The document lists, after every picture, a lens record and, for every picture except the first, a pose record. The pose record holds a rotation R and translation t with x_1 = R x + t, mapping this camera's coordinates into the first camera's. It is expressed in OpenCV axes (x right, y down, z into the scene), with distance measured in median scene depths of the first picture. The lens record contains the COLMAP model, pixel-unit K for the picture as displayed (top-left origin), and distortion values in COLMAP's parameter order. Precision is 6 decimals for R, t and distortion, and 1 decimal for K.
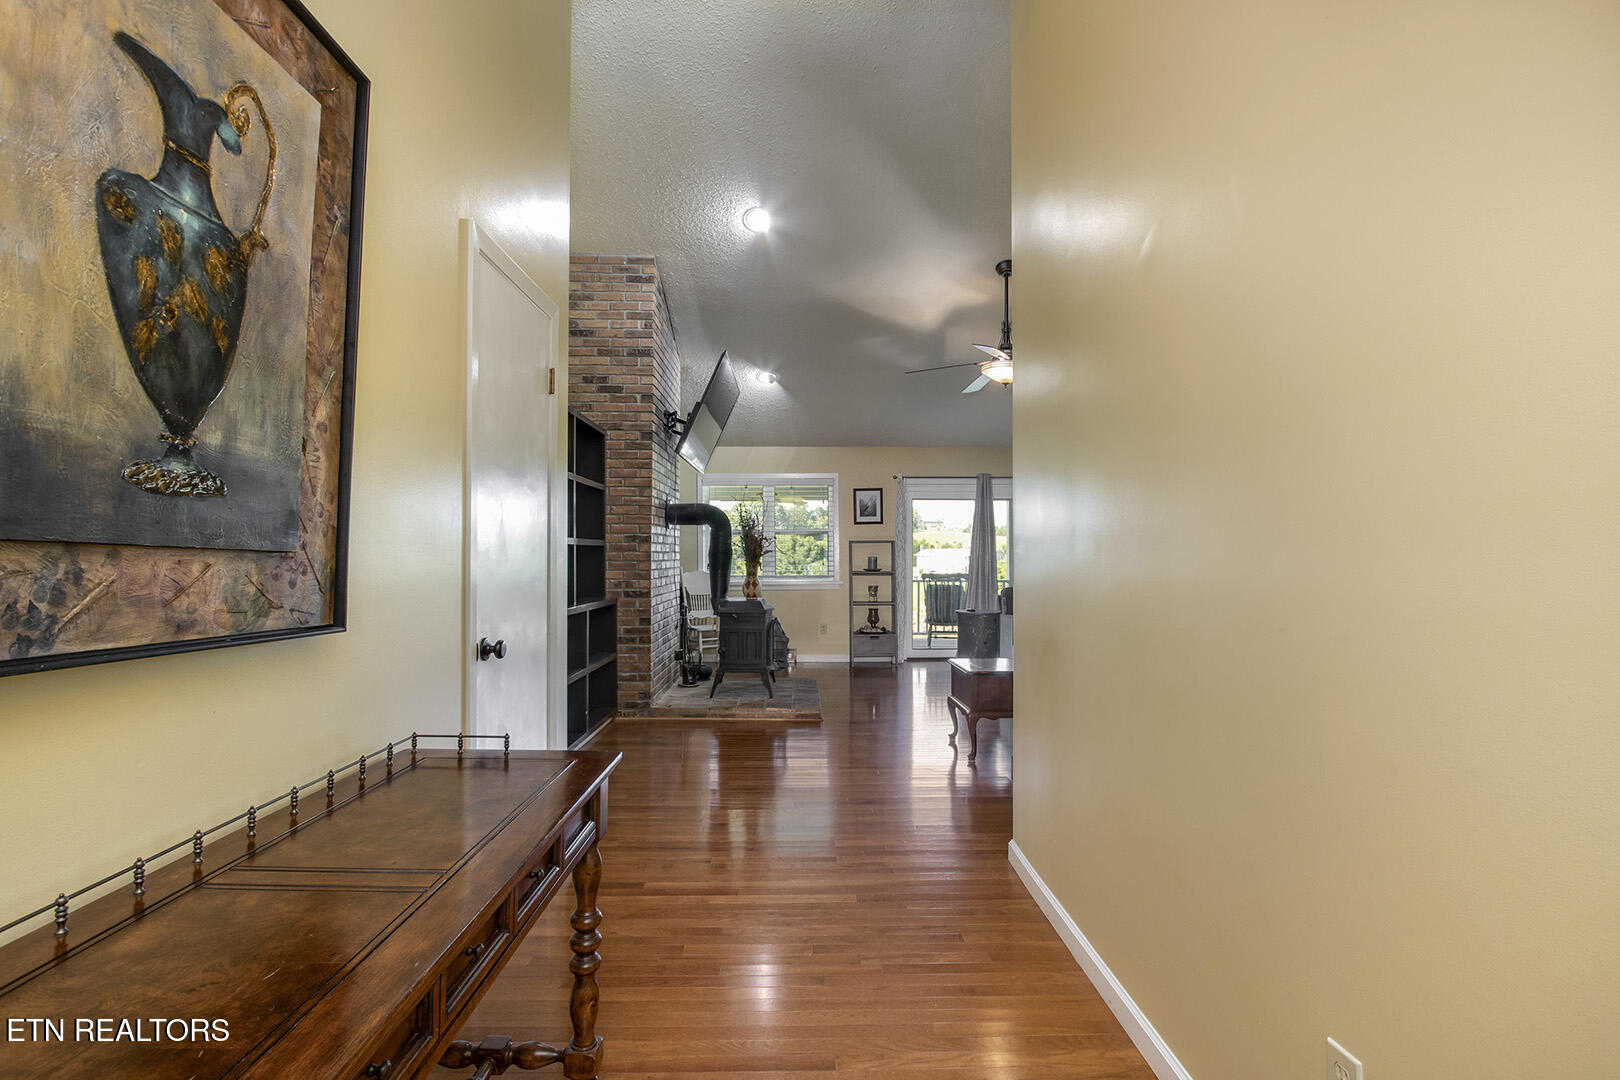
lens RADIAL K [[769.6, 0, 810.2], [0, 769.6, 549.9], [0, 0, 1]] dist [-0.025068, 0.002638]
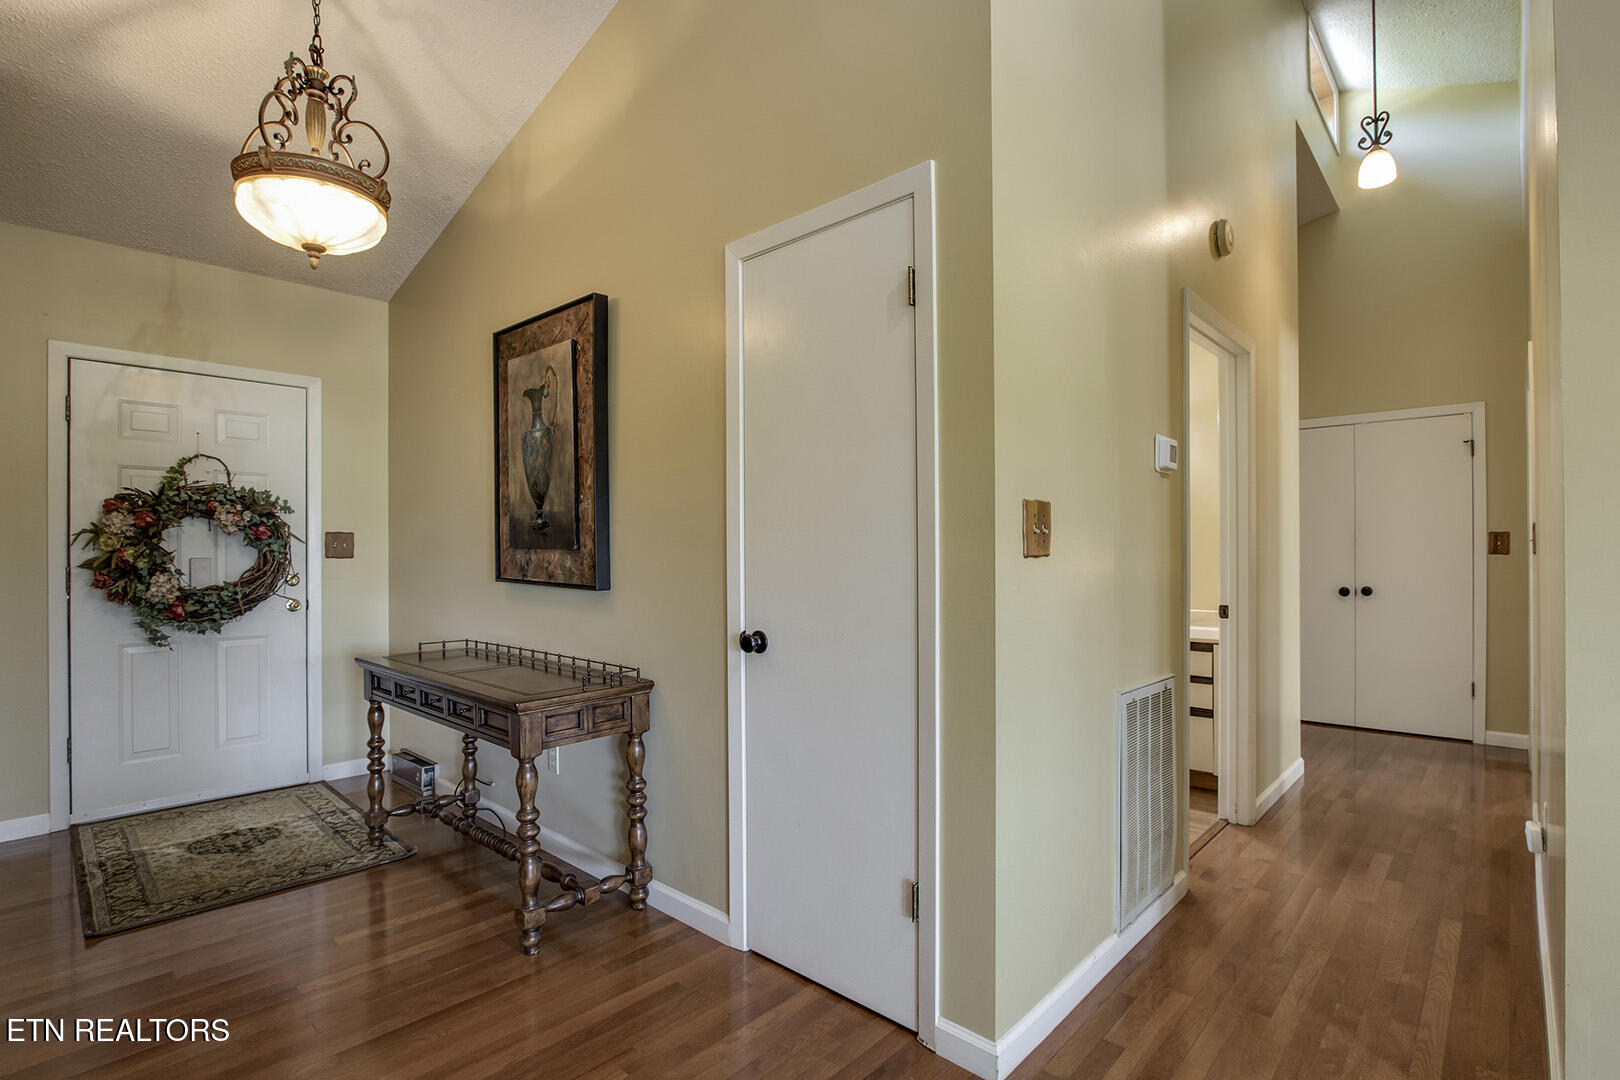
lens RADIAL K [[769.6, 0, 813.5], [0, 769.6, 534.5], [0, 0, 1]] dist [-0.025068, 0.002638]
pose [[-0.691023, -0.008787, -0.722779, 0.507688], [0.011430, 0.999668, -0.023081, 0.020428], [0.722742, -0.024211, -0.690694, 3.446457]]
